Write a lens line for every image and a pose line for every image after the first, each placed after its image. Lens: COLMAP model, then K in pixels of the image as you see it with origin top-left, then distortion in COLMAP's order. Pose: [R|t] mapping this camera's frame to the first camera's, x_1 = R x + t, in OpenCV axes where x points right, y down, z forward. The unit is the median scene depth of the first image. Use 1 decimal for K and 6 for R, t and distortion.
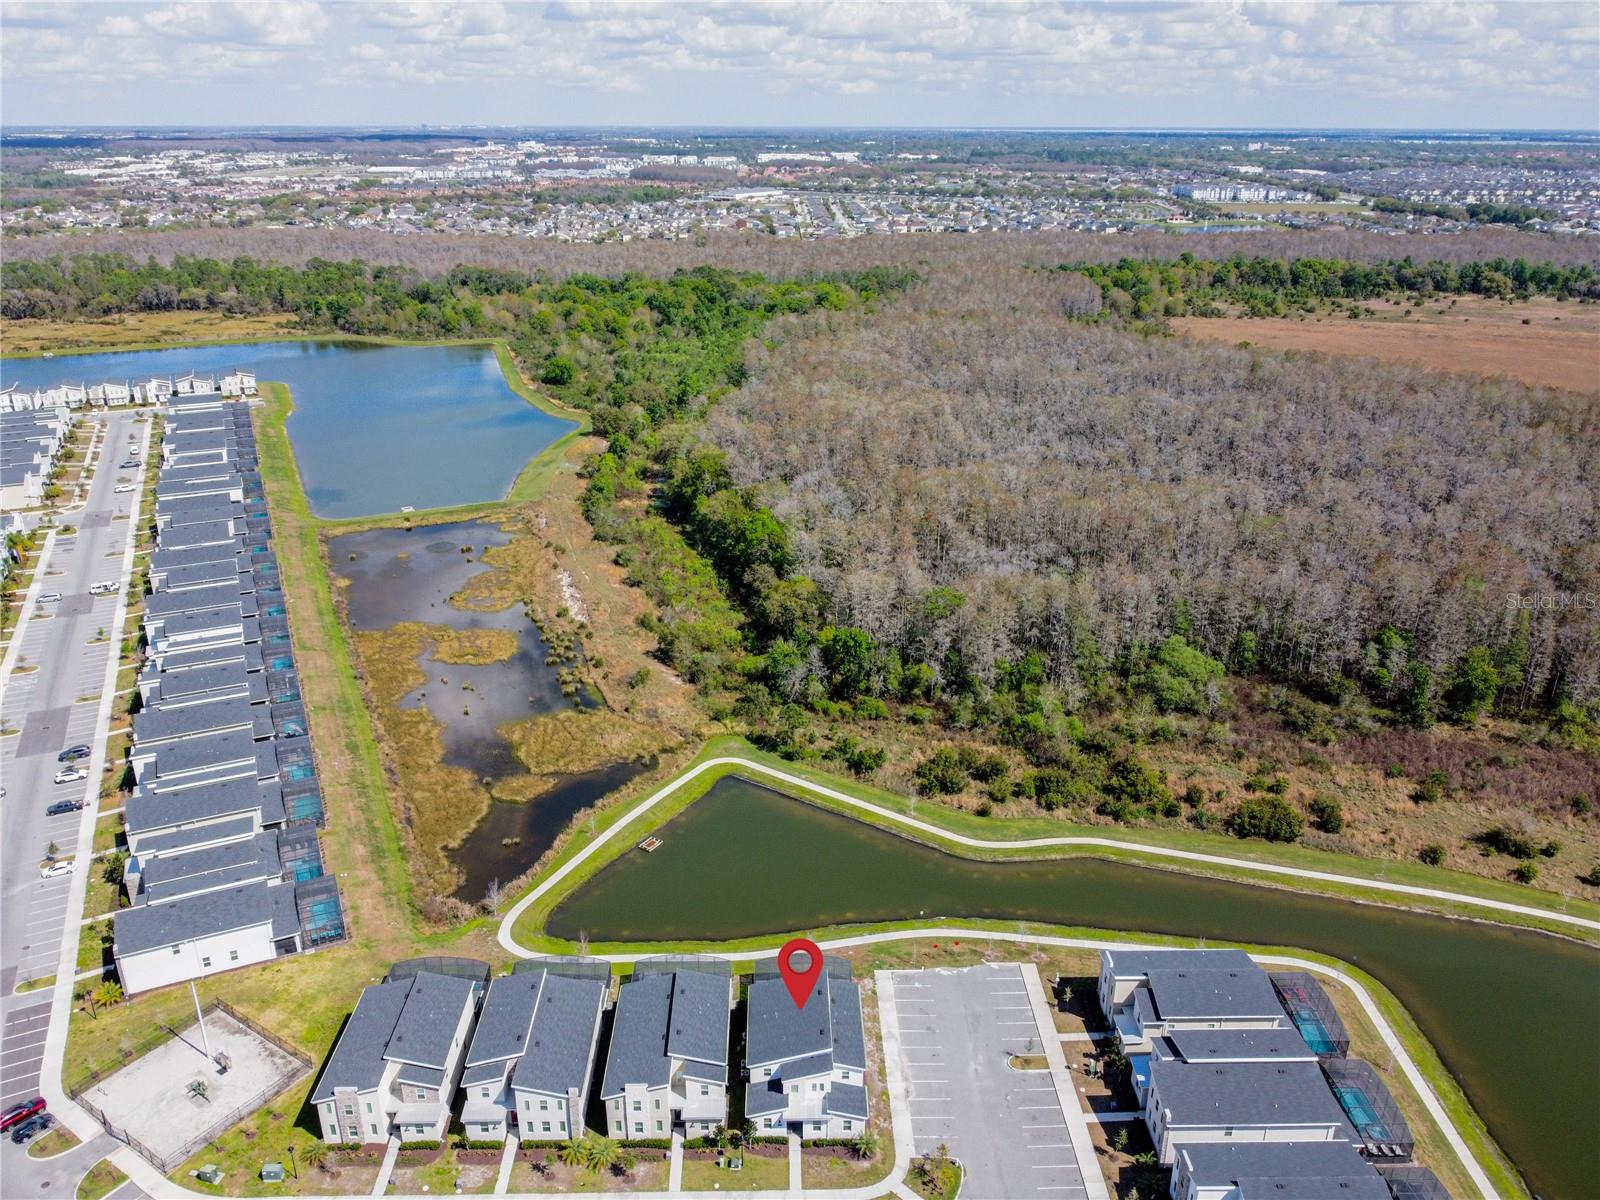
lens RADIAL K [[1204.3, 0, 802.4], [0, 1204.3, 632.5], [0, 0, 1]] dist [0.000876, -0.002189]
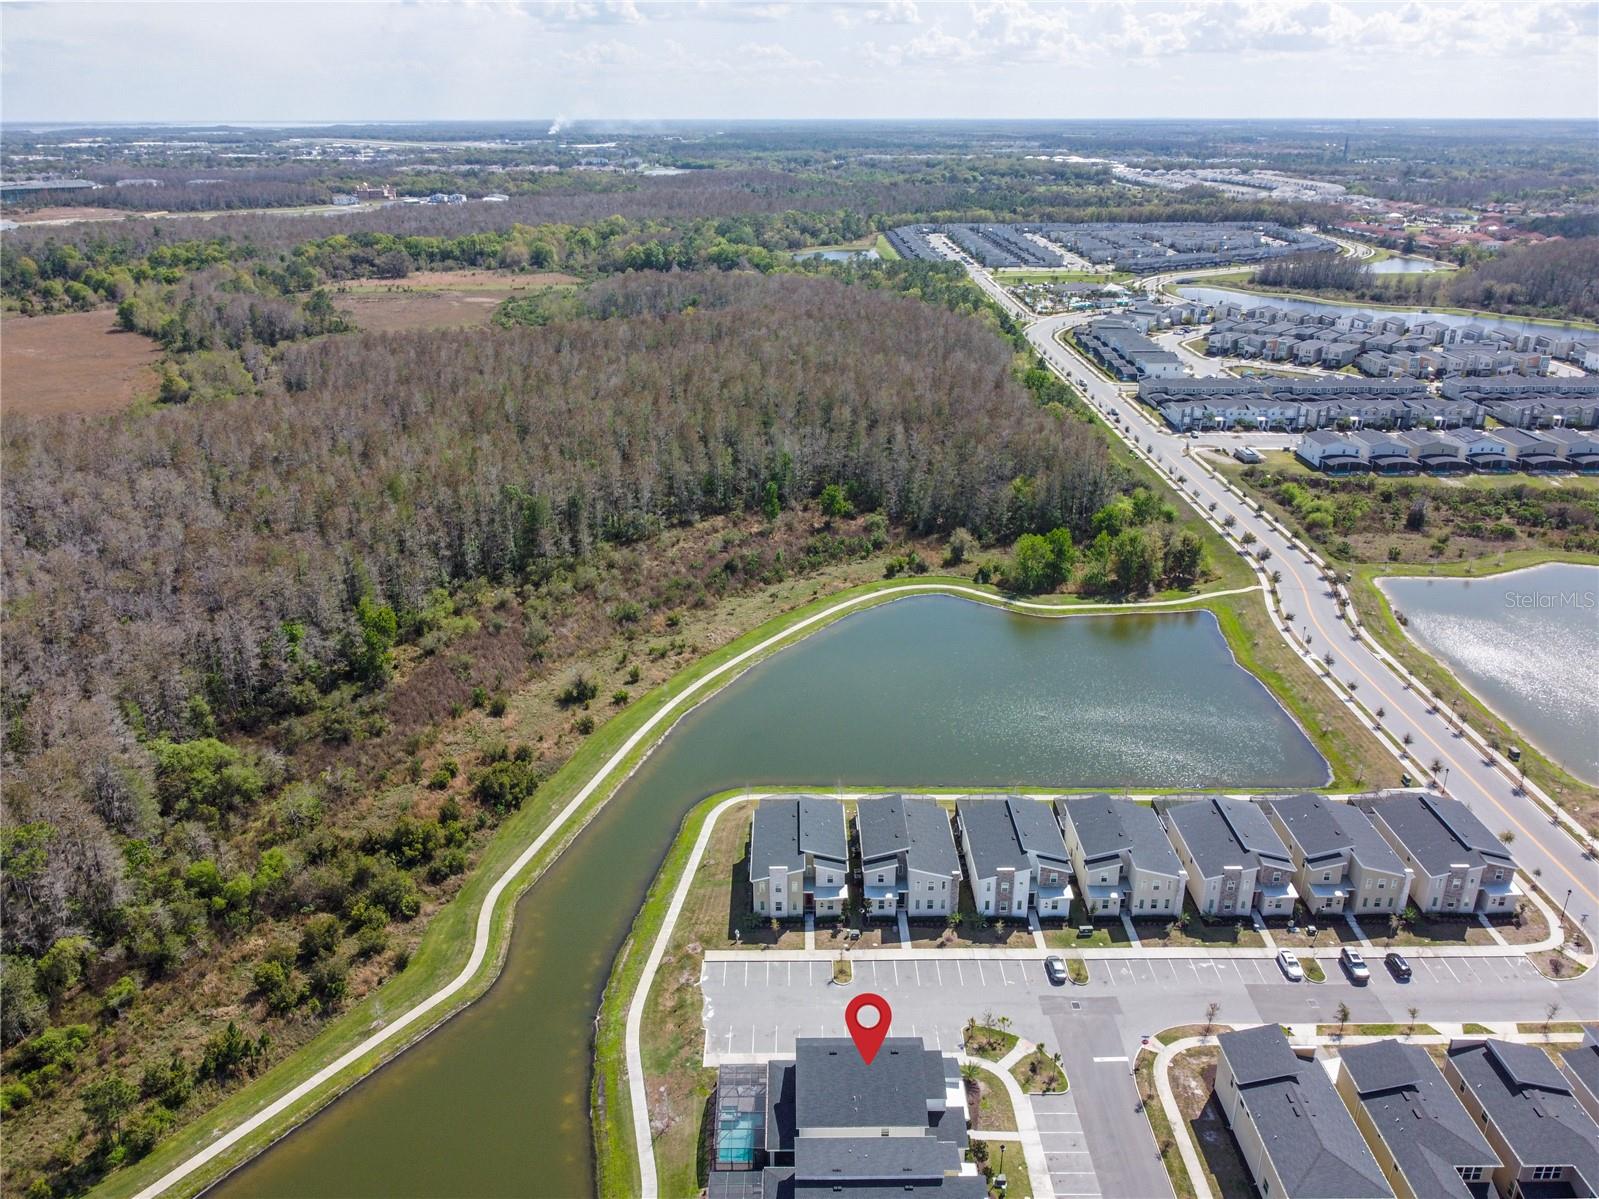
lens RADIAL K [[1256.0, 0, 789.9], [0, 1256.0, 573.7], [0, 0, 1]] dist [0.007459, 0.004237]
pose [[0.016691, -0.352678, 0.935596, -0.572424], [0.393689, 0.862456, 0.318085, -0.256057], [-0.919092, 0.363025, 0.153240, 0.559232]]
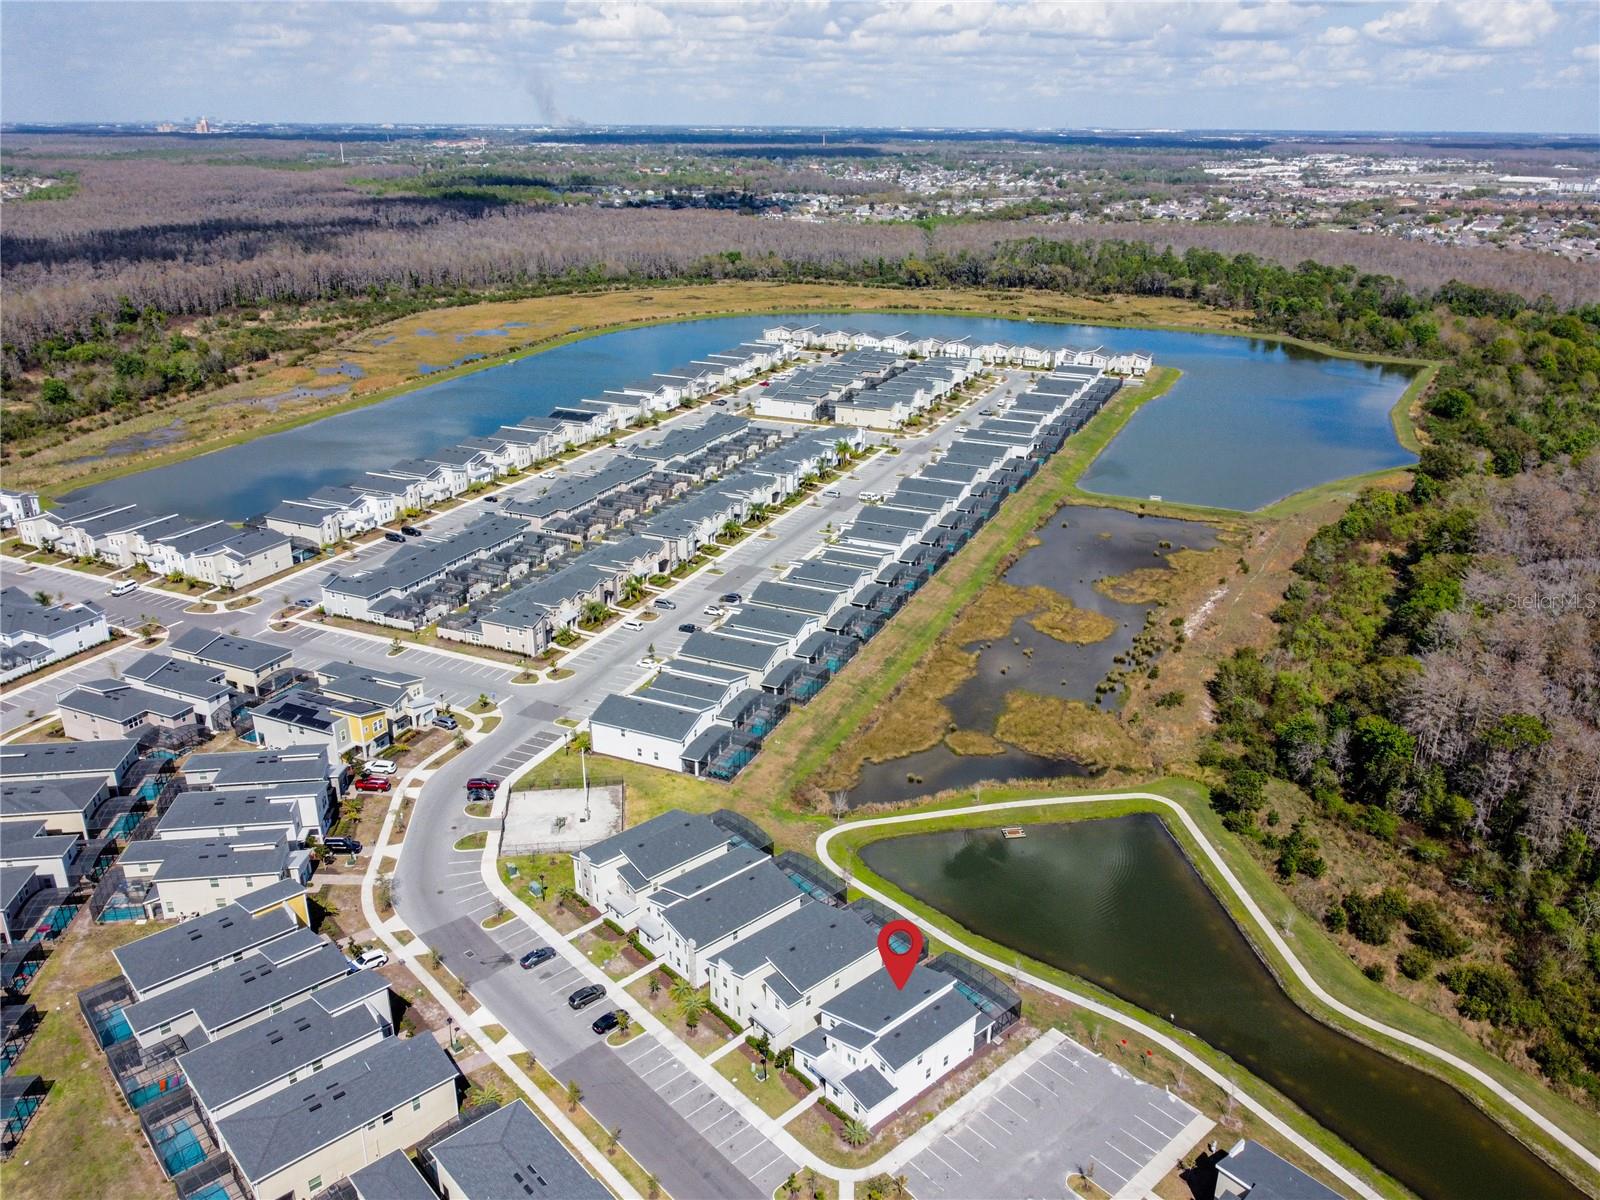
lens RADIAL K [[1204.3, 0, 802.4], [0, 1204.3, 632.5], [0, 0, 1]] dist [0.000876, -0.002189]
pose [[0.657680, 0.298017, -0.691841, 0.406580], [-0.300743, 0.945925, 0.121572, -0.052402], [0.690660, 0.128110, 0.711742, 0.139565]]
